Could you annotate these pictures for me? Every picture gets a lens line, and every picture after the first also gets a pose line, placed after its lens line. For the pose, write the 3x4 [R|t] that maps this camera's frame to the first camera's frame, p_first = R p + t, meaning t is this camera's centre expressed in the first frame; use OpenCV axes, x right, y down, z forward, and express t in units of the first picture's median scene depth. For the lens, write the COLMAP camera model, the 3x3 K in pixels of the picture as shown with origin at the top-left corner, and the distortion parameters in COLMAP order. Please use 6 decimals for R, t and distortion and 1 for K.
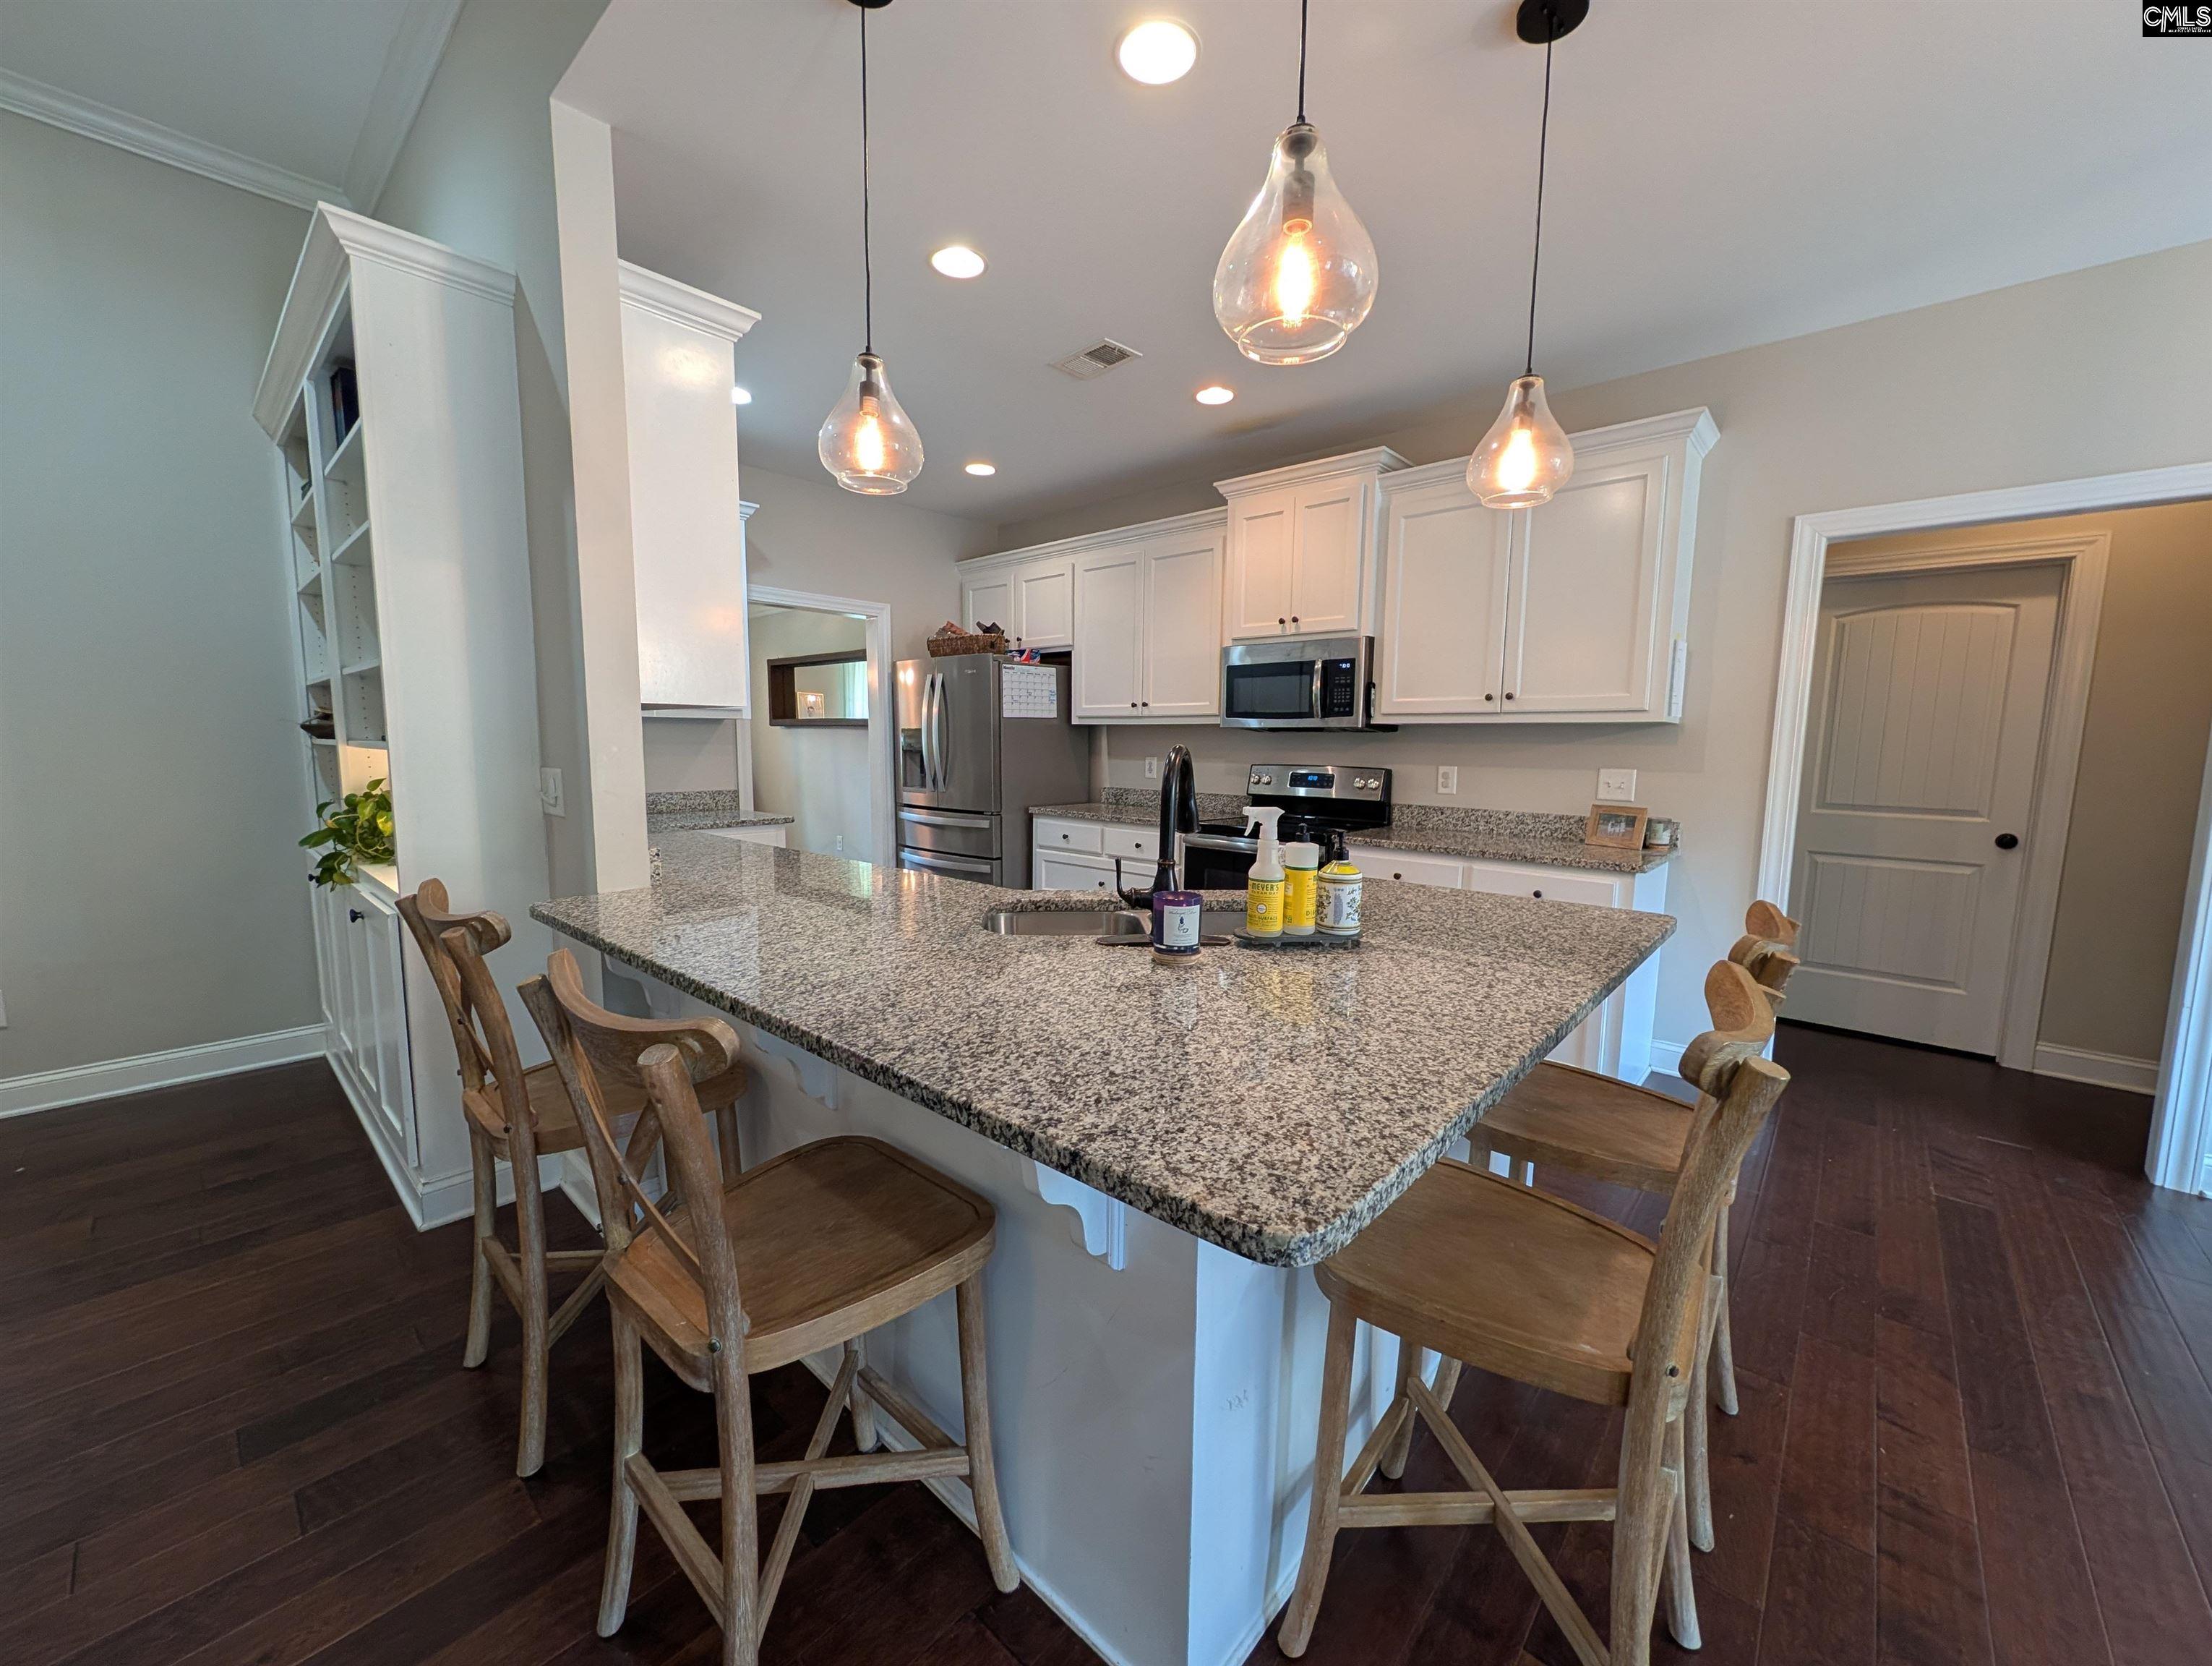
lens RADIAL K [[848.9, 0, 1109.2], [0, 848.9, 834.9], [0, 0, 1]] dist [0.000062, 0.000376]
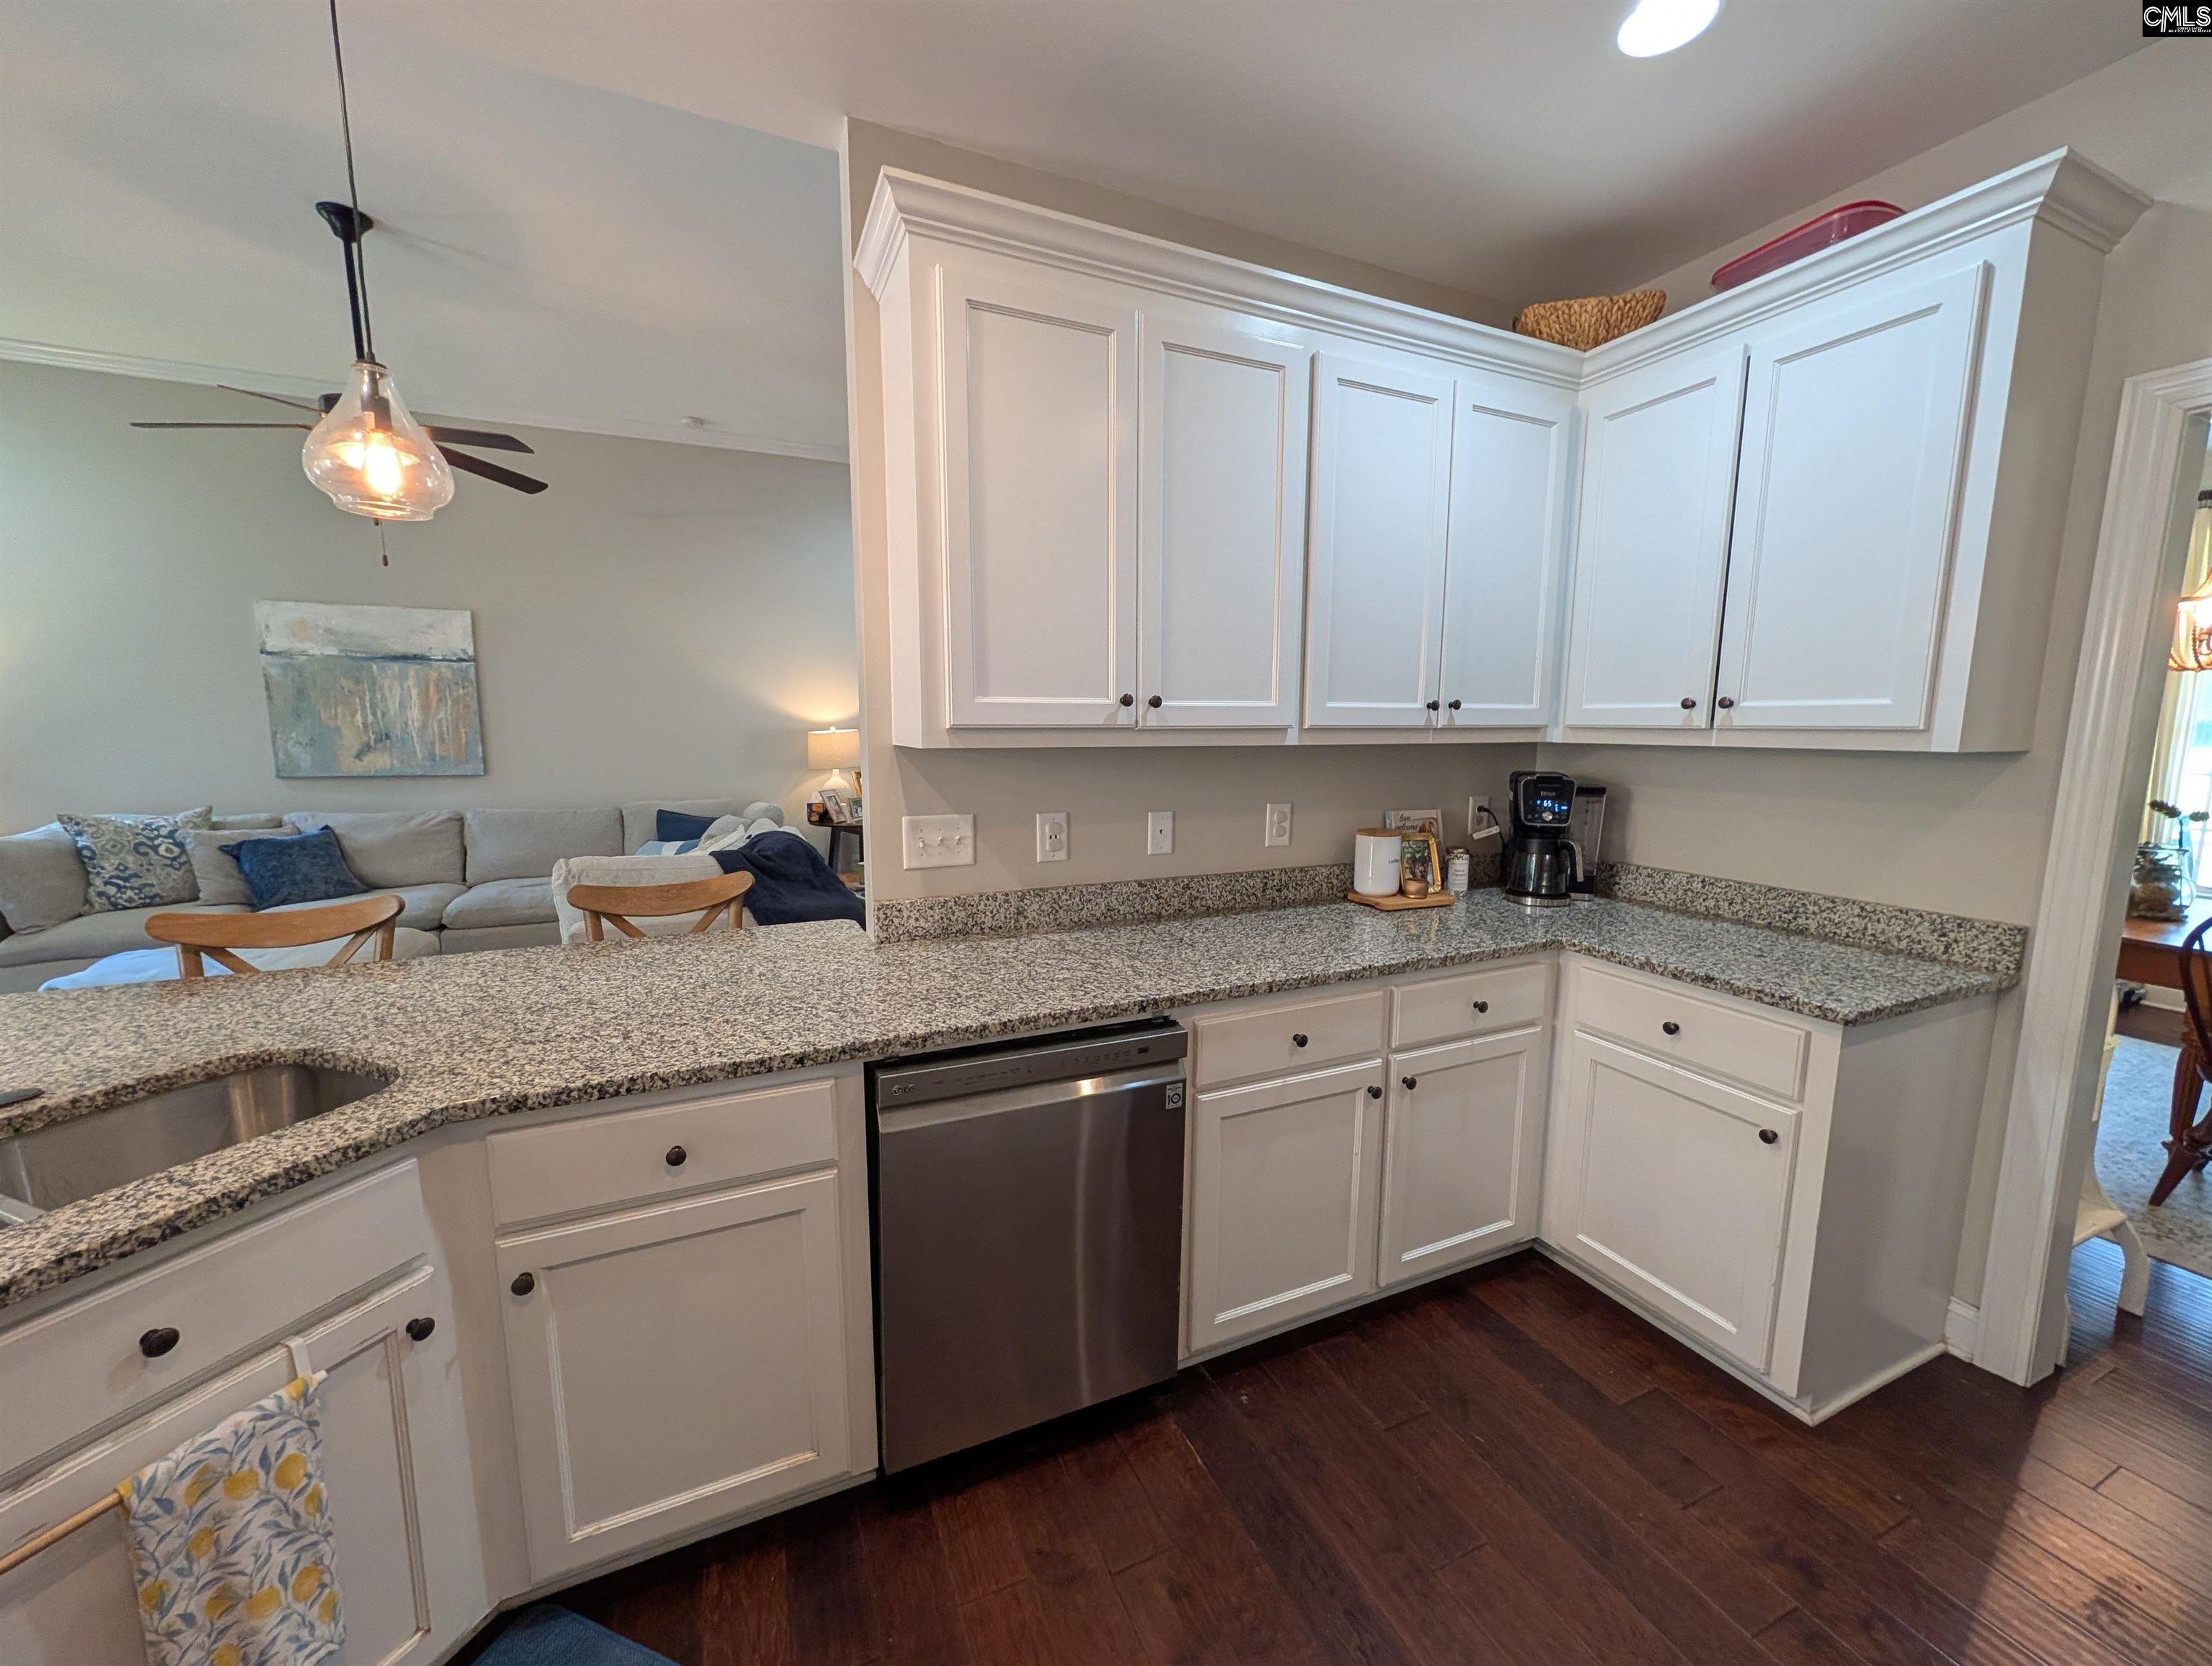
lens RADIAL K [[848.9, 0, 1105.2], [0, 848.9, 835.4], [0, 0, 1]] dist [0.000062, 0.000376]
pose [[-0.409349, 0.109489, -0.905784, 0.139816], [-0.109879, 0.979632, 0.168073, -0.176318], [0.905737, 0.168327, -0.388981, 1.165108]]
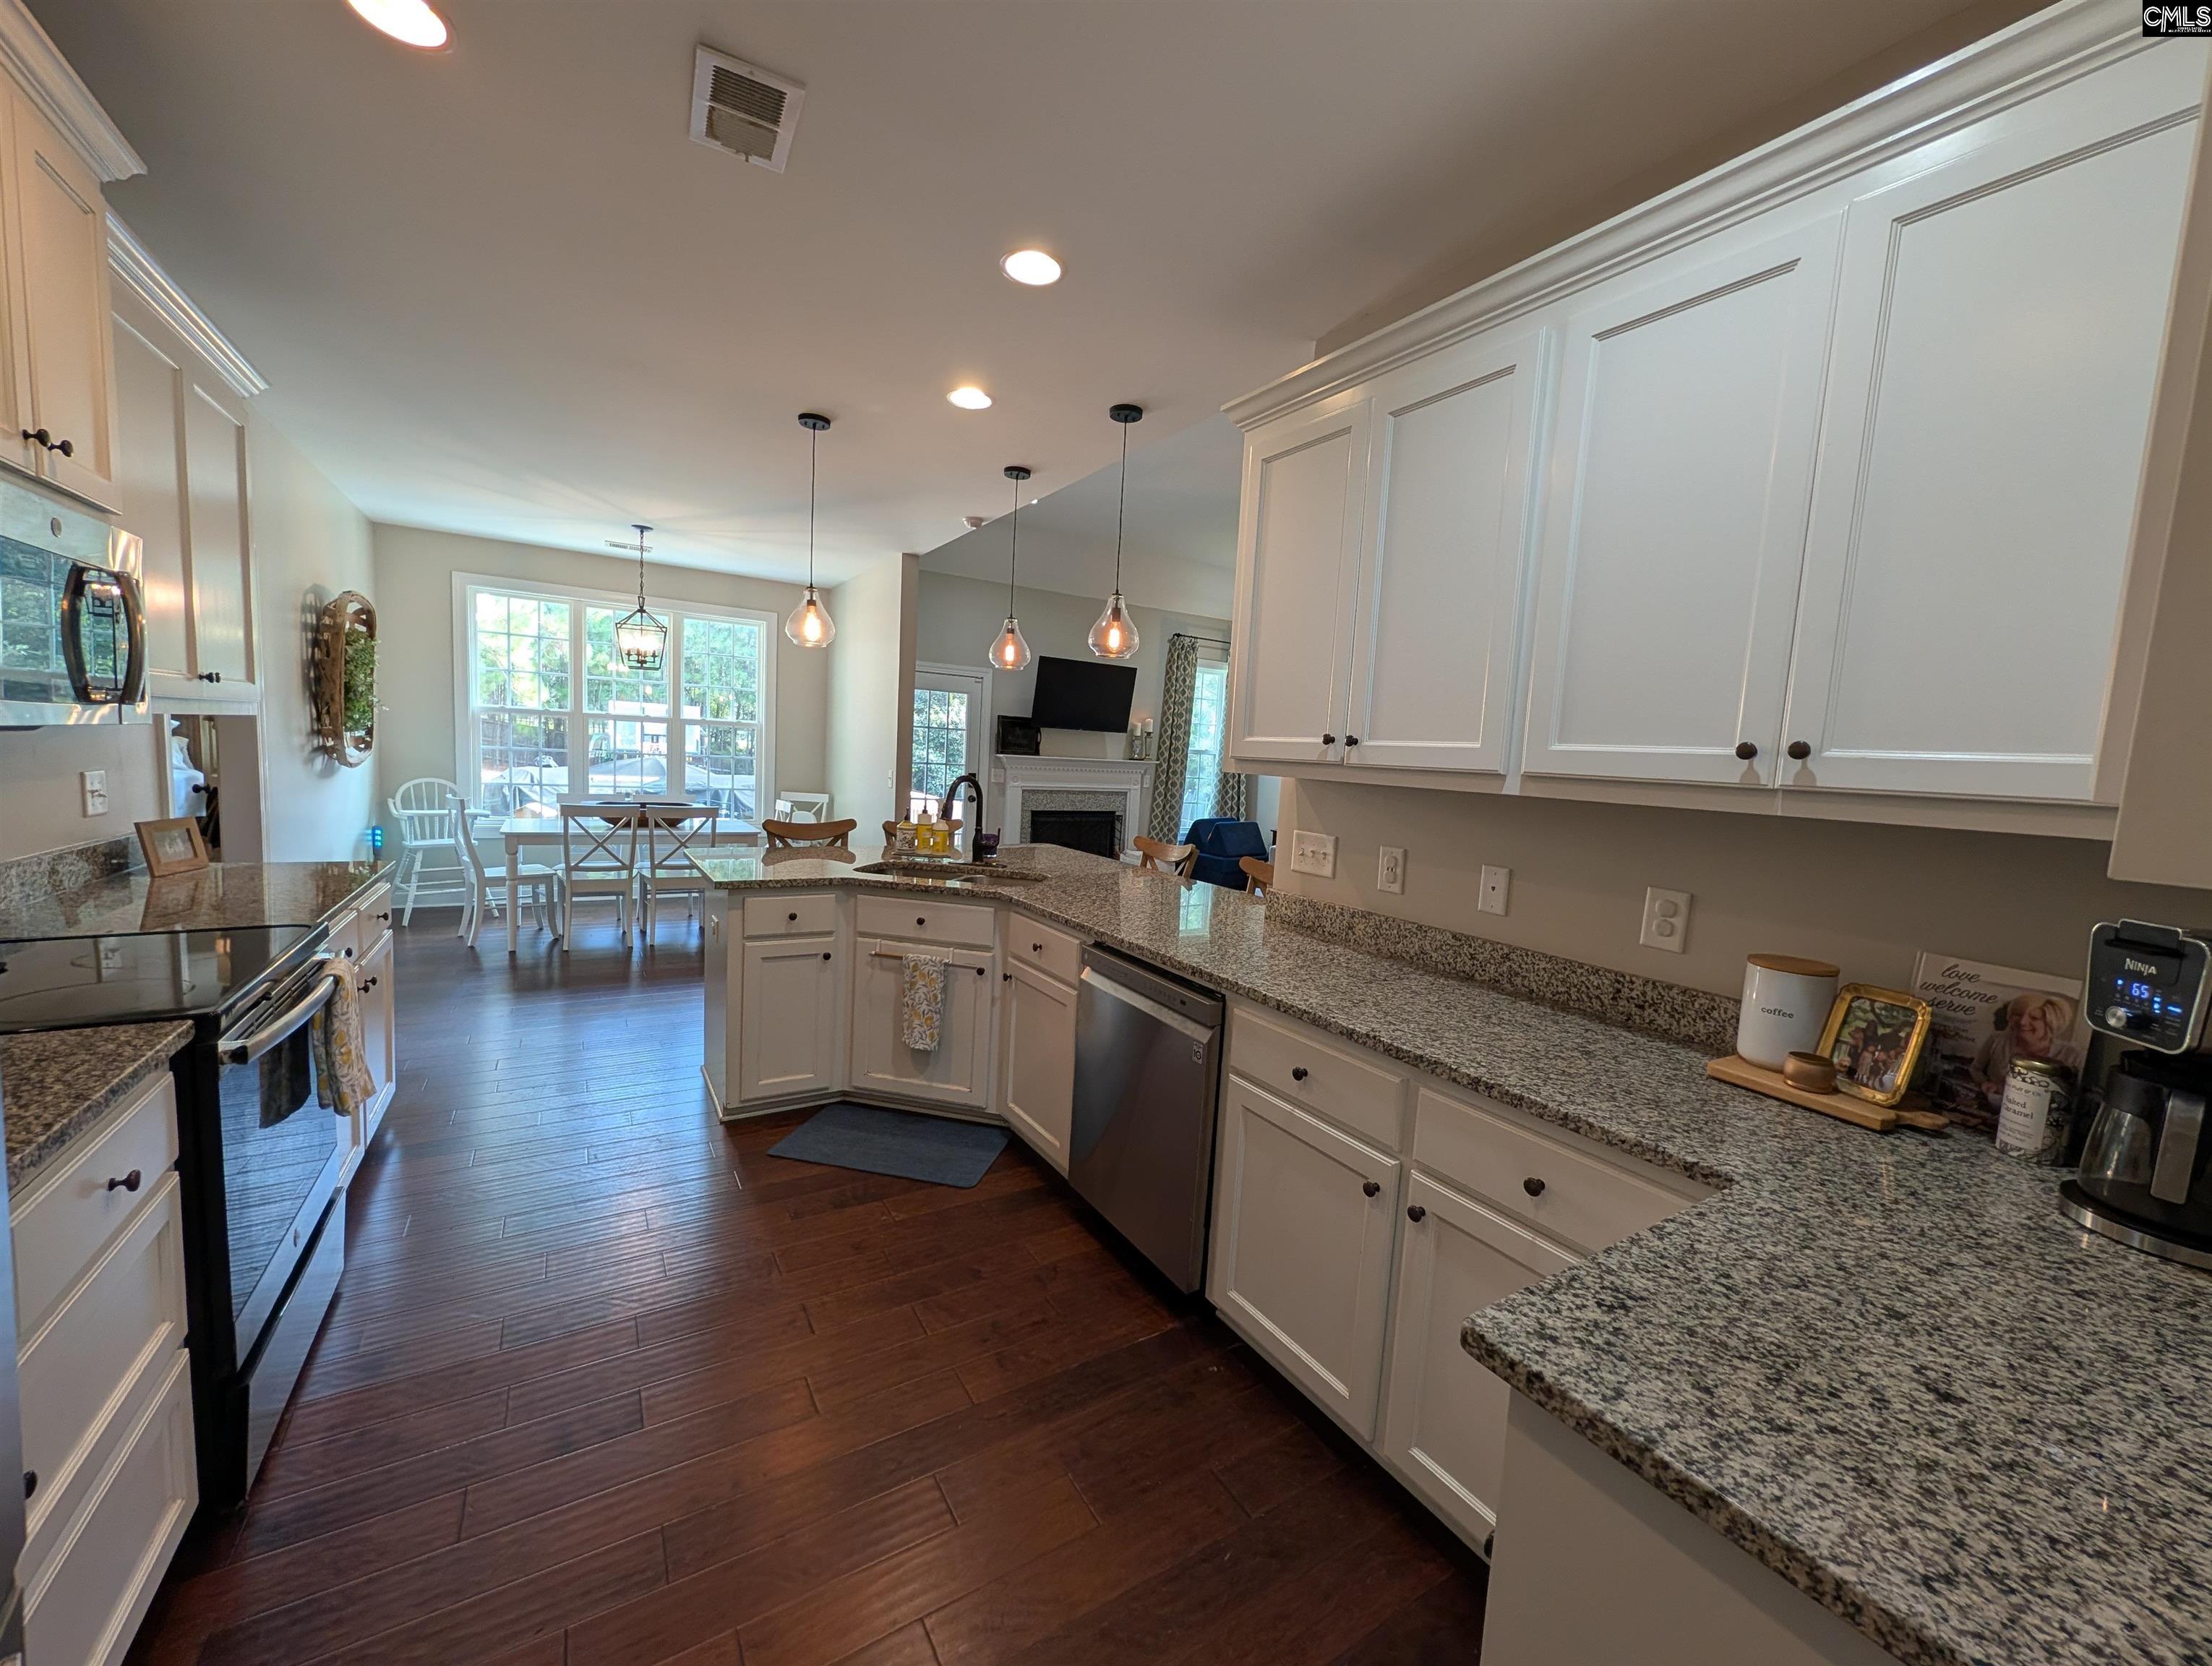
lens RADIAL K [[848.9, 0, 1105.3], [0, 848.9, 835.8], [0, 0, 1]] dist [0.000062, 0.000376]
pose [[-0.958385, -0.092413, 0.270107, -0.472301], [-0.035375, 0.977307, 0.208854, -0.234181], [-0.283278, 0.190608, -0.939905, 1.660896]]
